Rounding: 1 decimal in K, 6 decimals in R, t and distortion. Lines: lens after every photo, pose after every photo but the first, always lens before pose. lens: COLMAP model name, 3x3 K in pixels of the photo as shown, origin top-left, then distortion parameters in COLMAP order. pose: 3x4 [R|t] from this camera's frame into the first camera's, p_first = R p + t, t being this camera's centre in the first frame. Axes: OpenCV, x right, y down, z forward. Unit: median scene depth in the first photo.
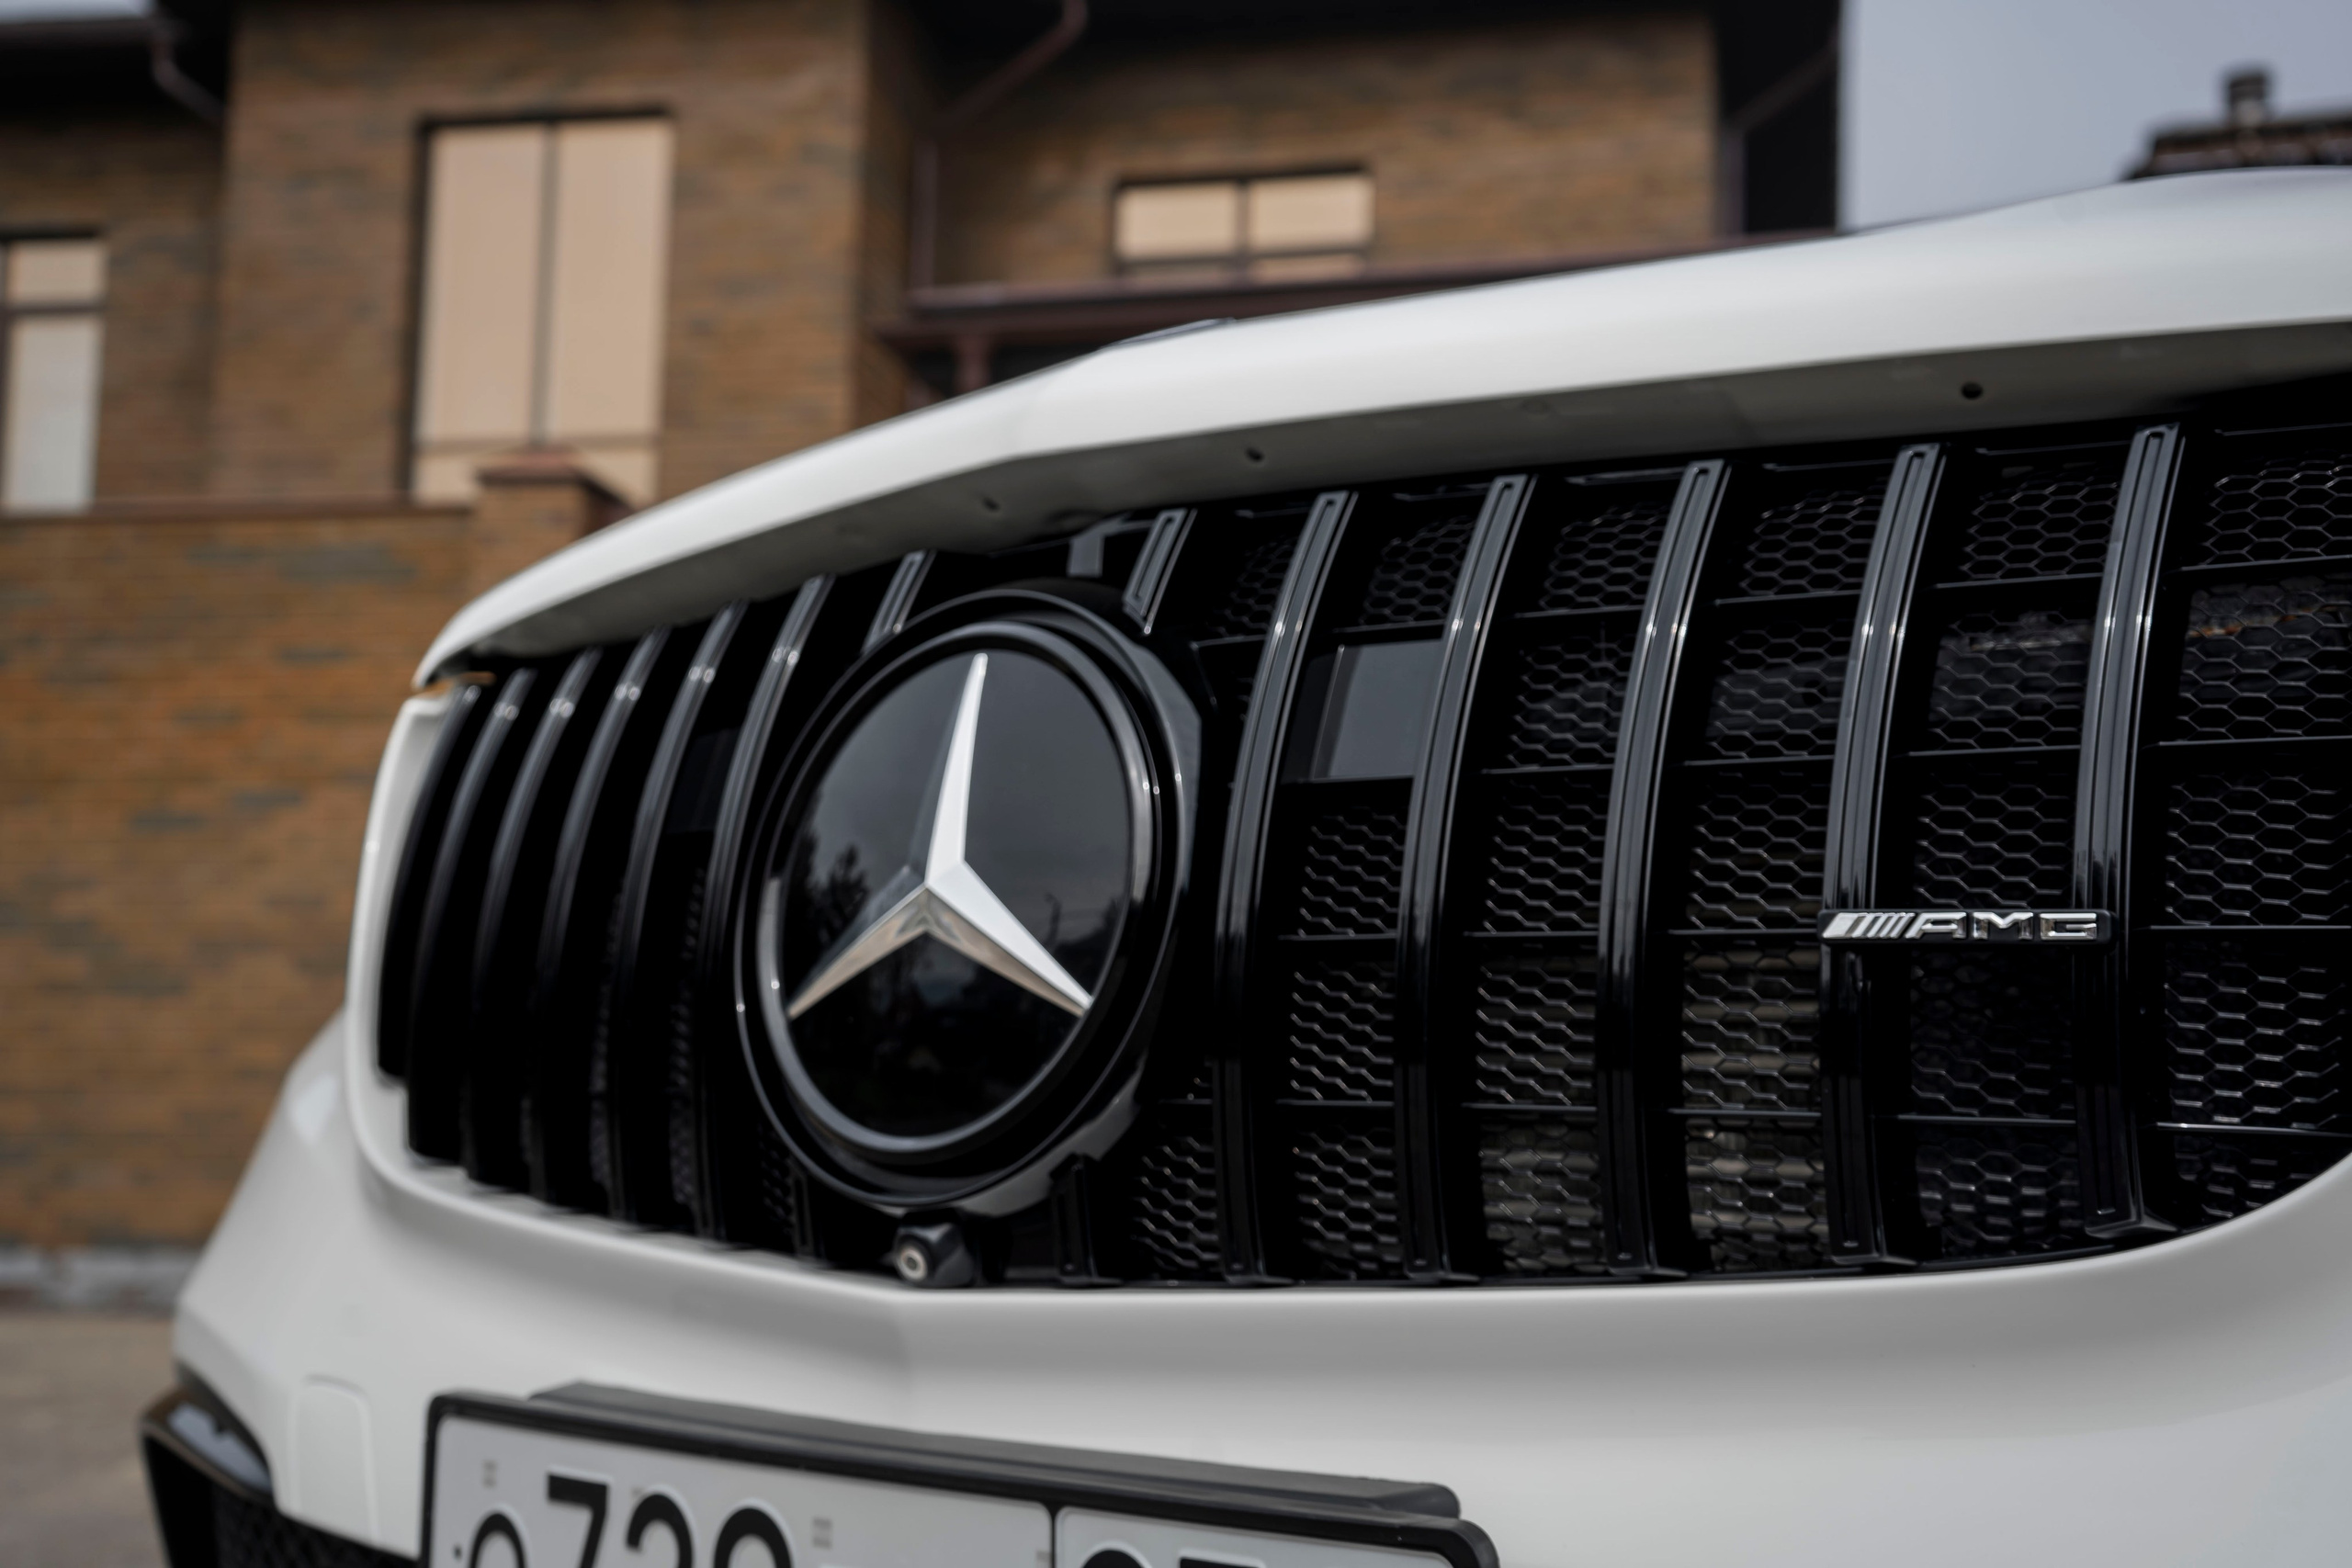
lens RADIAL K [[2778.0, 0, 1179.4], [0, 2778.0, 776.0], [0, 0, 1]] dist [0.177873, 0.000000]
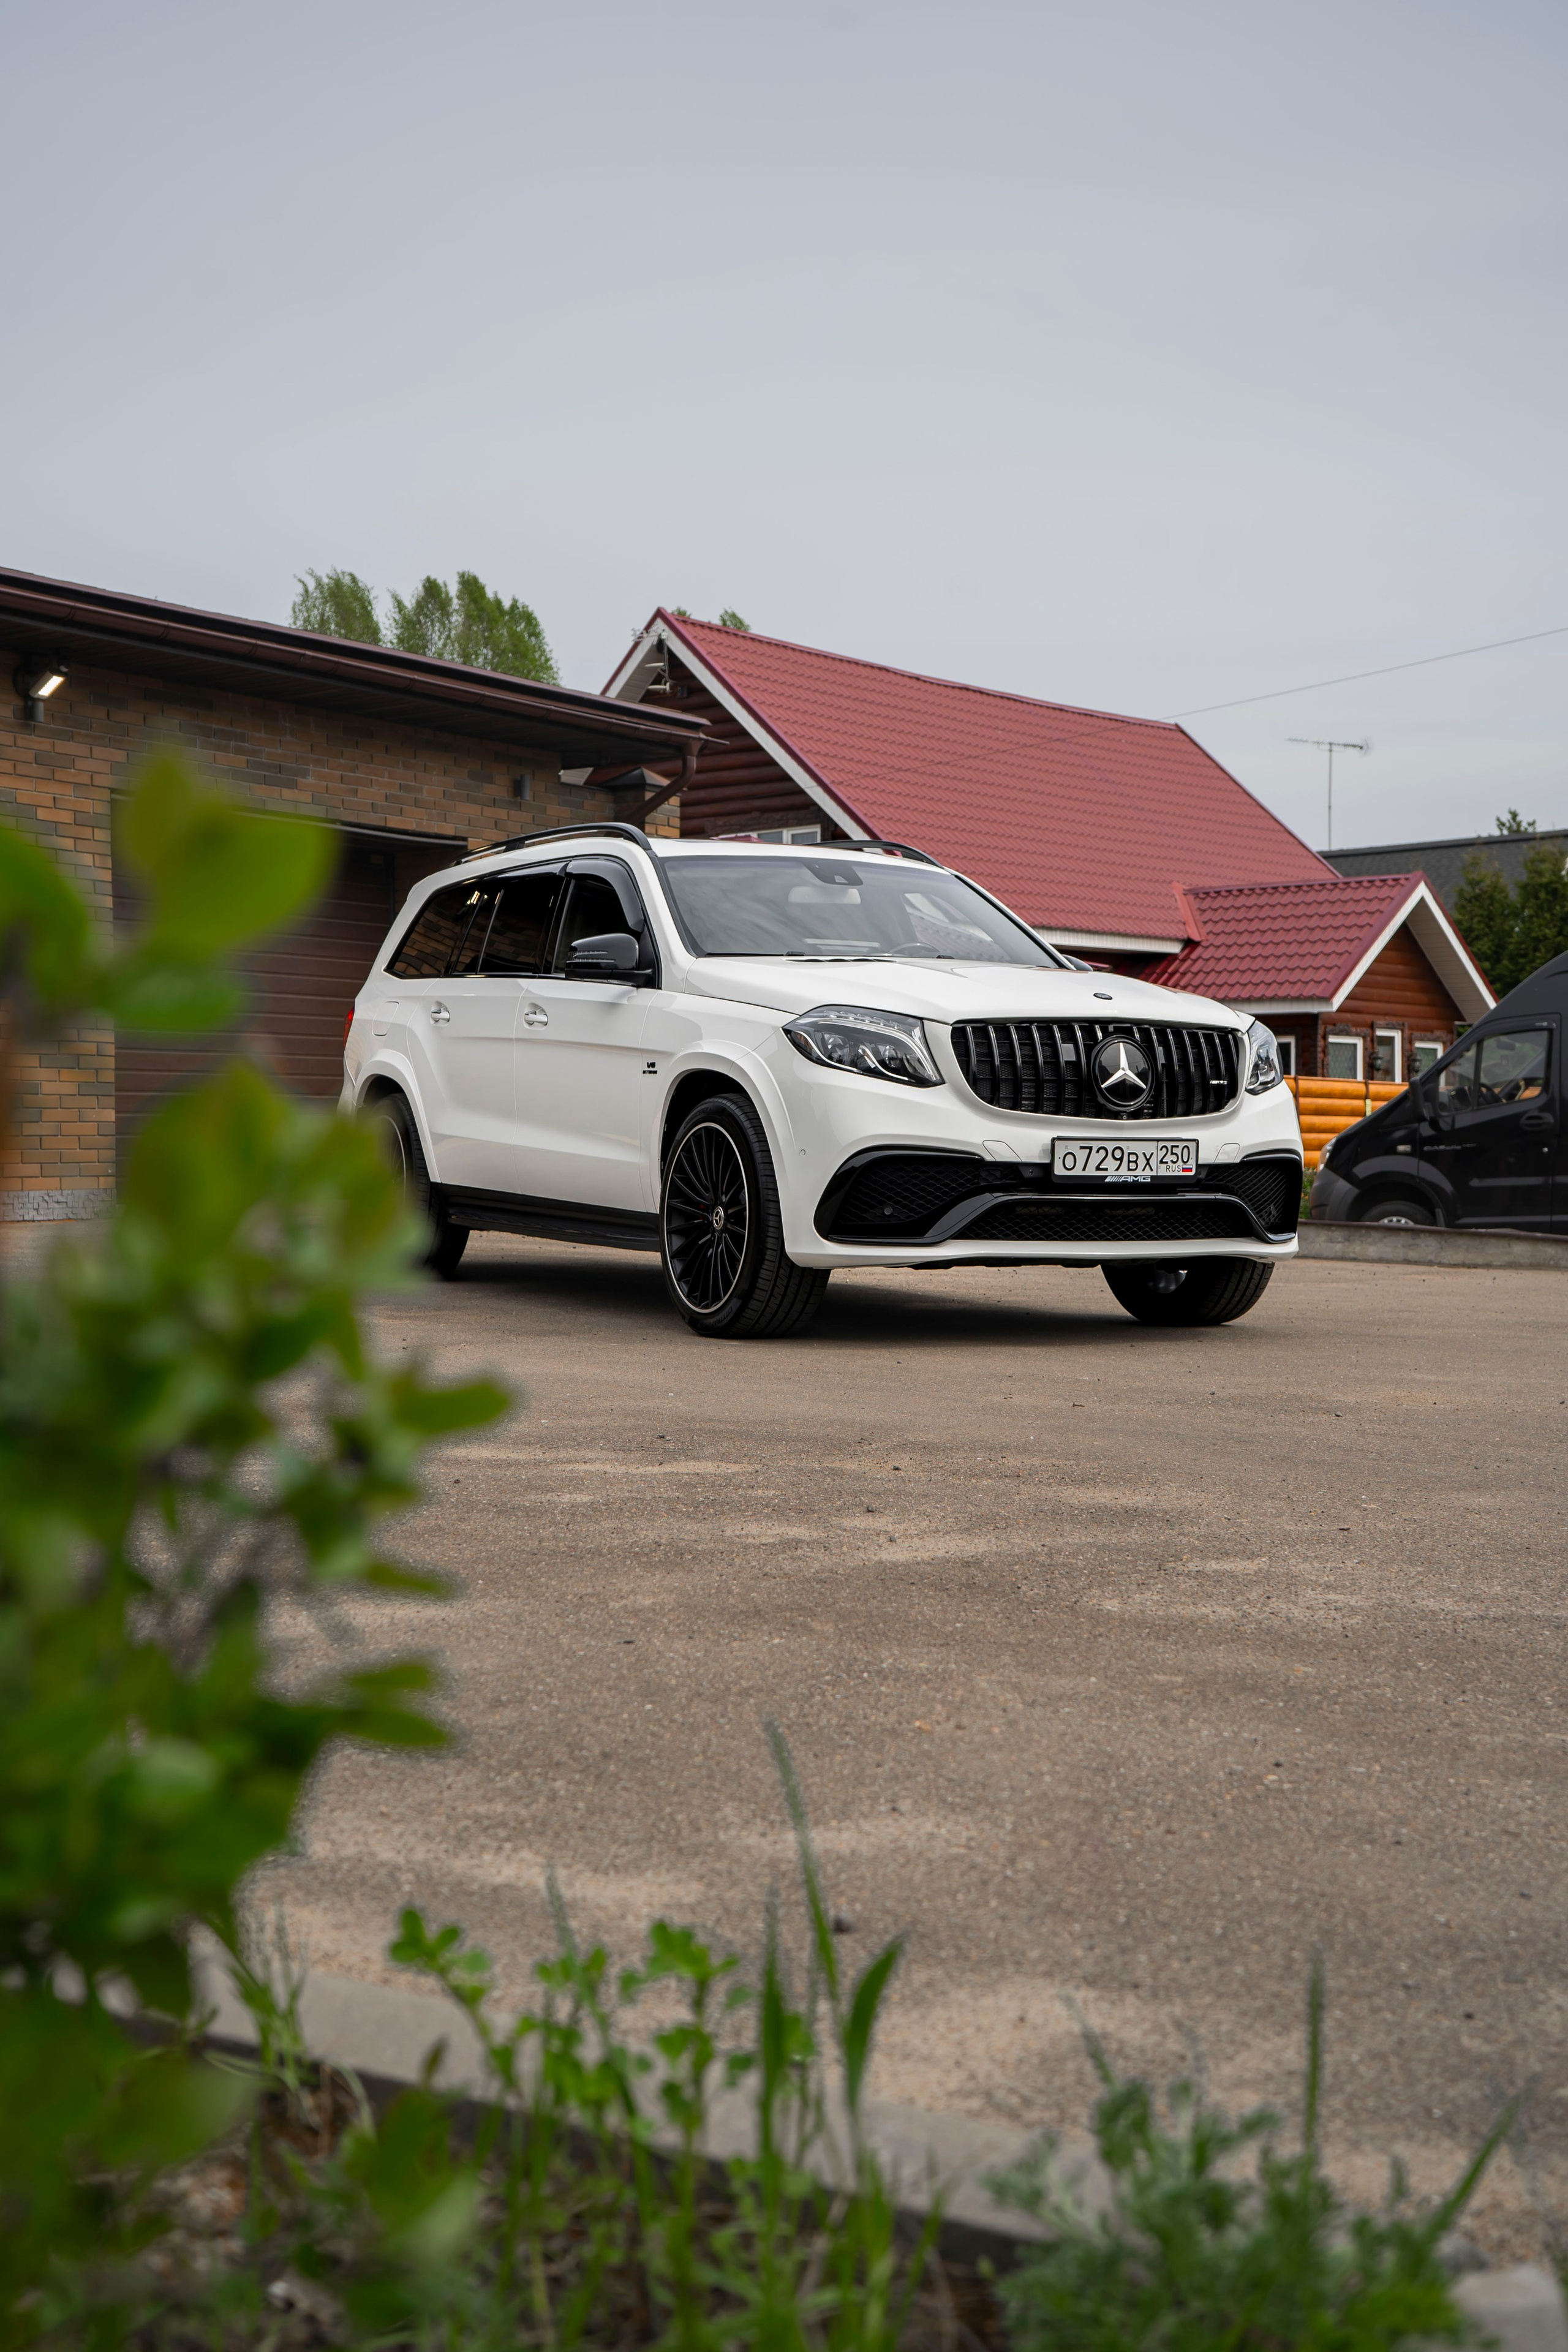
lens RADIAL K [[2778.3, 0, 769.7], [0, 2778.3, 1157.6], [0, 0, 1]] dist [0.177873, 0.000000]
pose [[0.372635, -0.029974, 0.927494, -0.900220], [-0.114765, 0.990317, 0.078113, -0.025729], [-0.920854, -0.135552, 0.365586, -0.118083]]
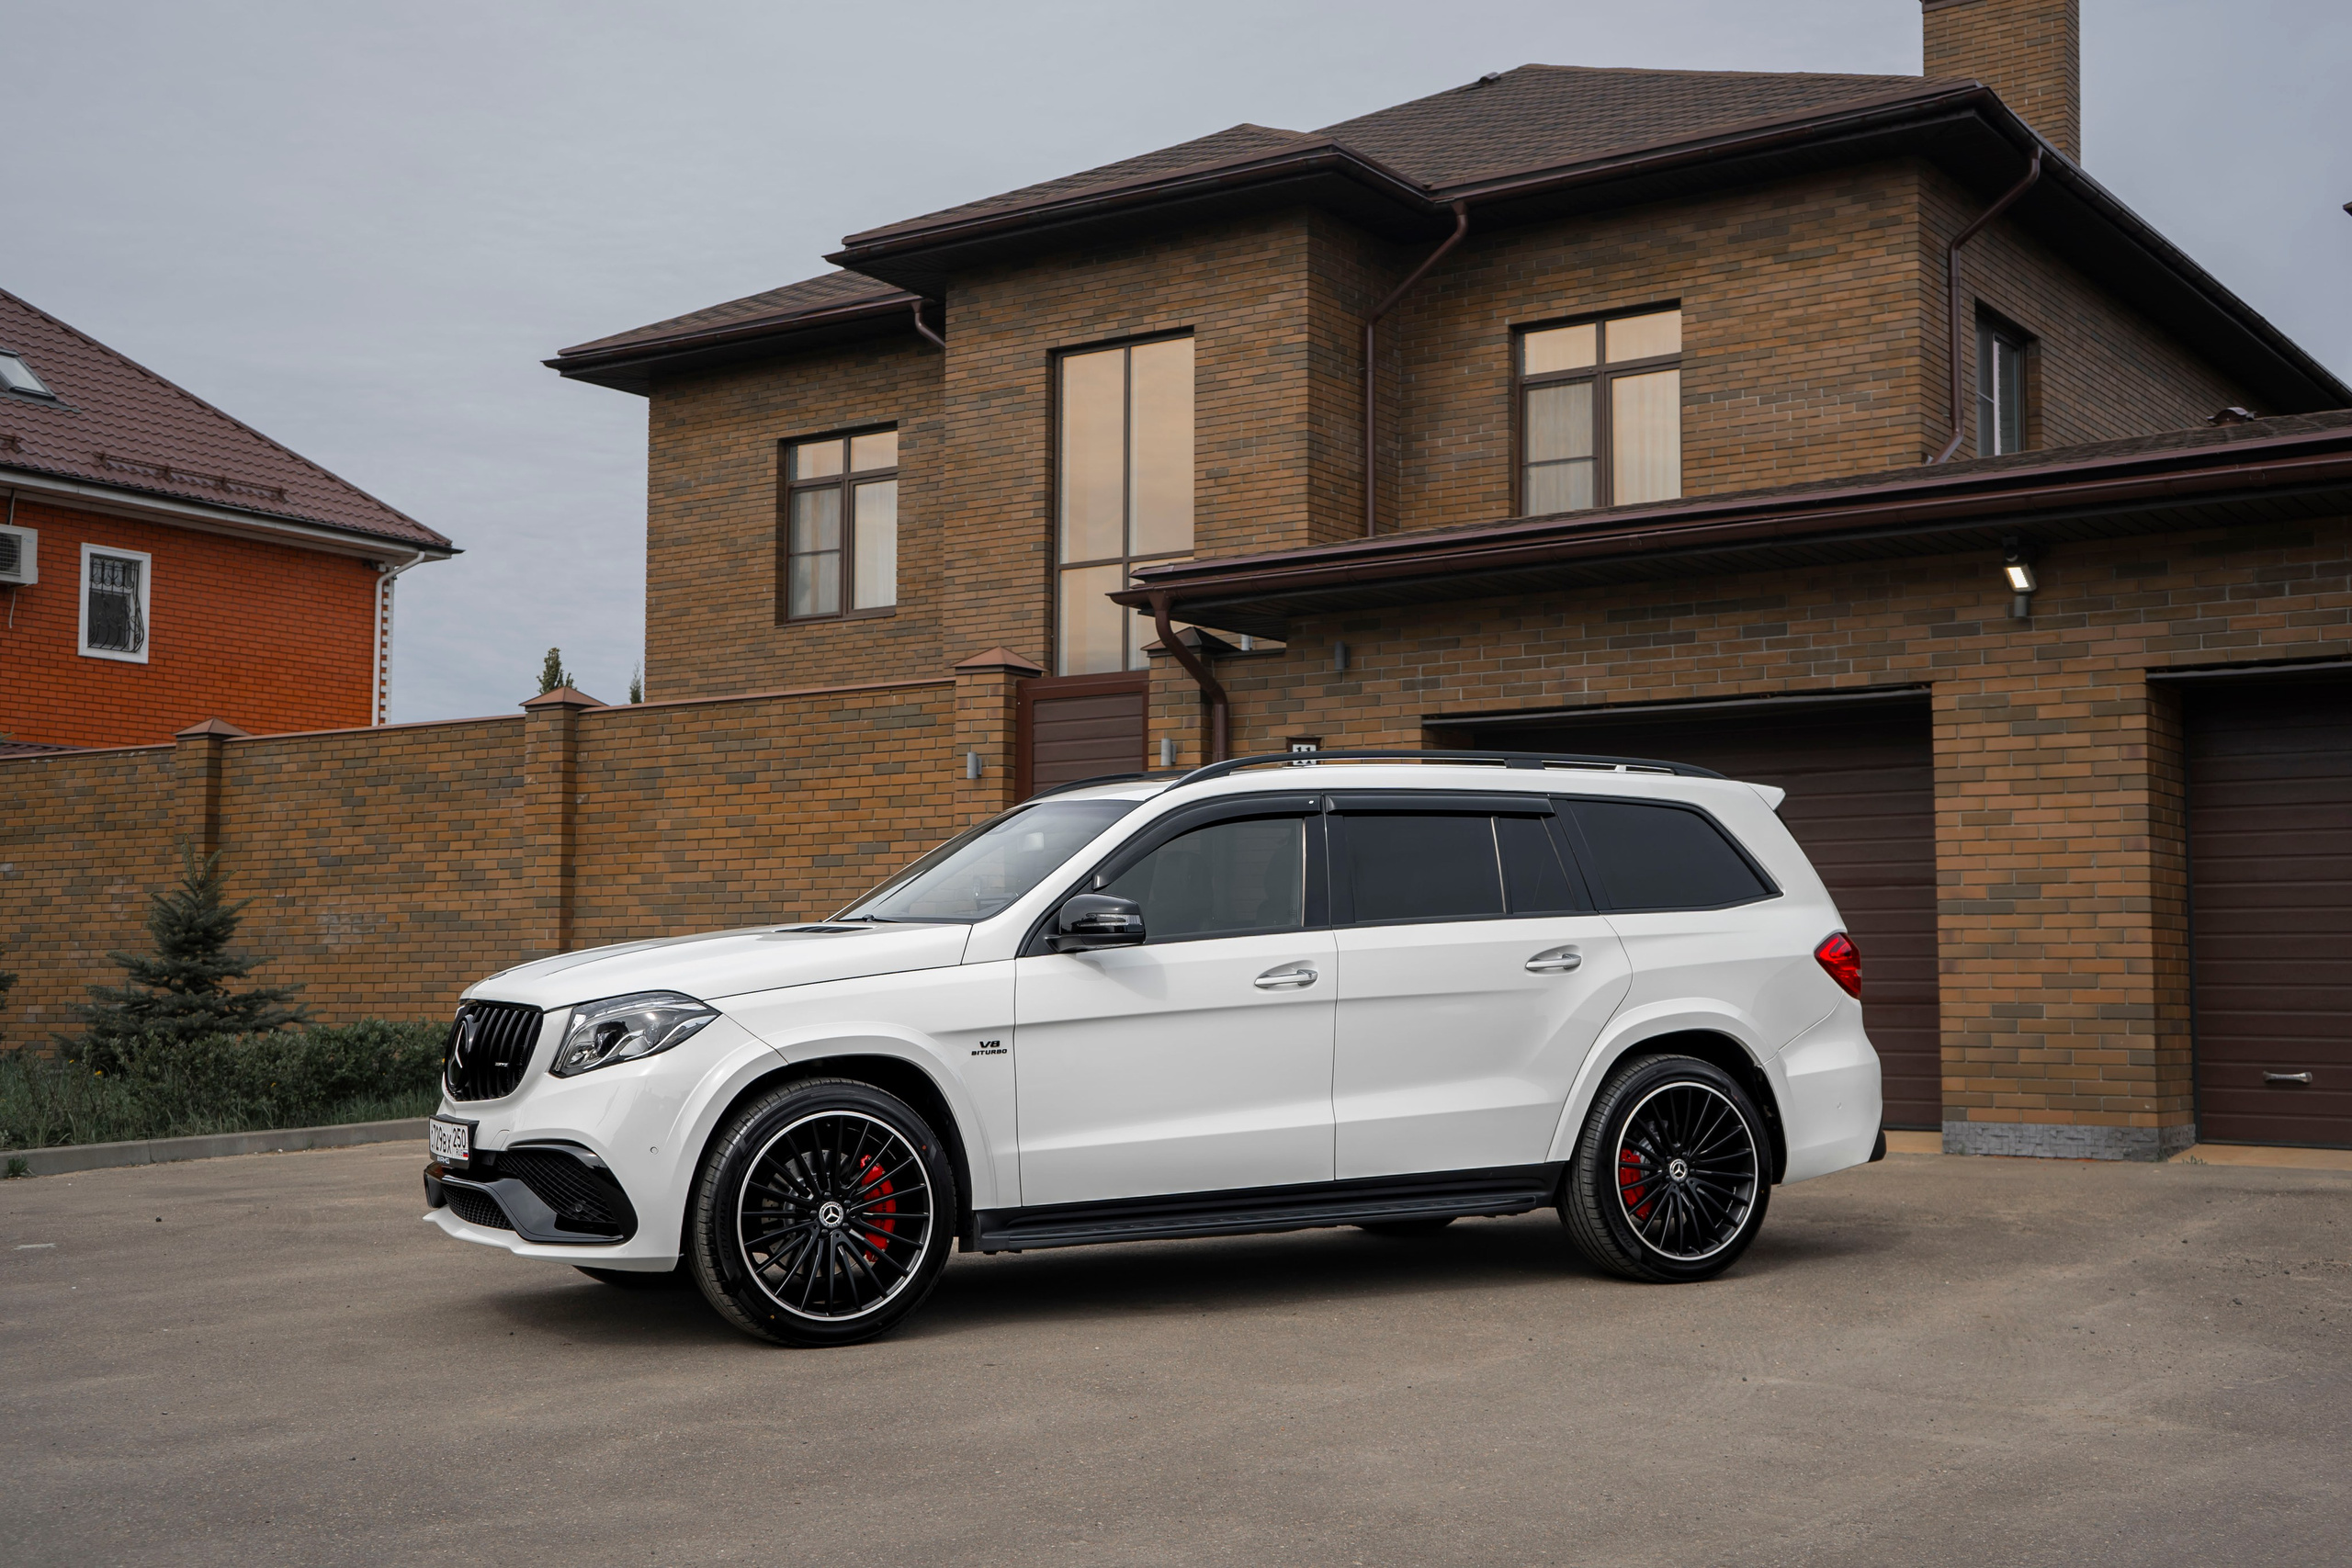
lens RADIAL K [[2745.6, 0, 1156.2], [0, 2745.6, 784.7], [0, 0, 1]] dist [0.081288, 0.000000]
pose [[0.930974, -0.050902, -0.361519, 0.540216], [0.071978, 0.996388, 0.045063, -0.108457], [0.357919, -0.067974, 0.931275, -0.650096]]
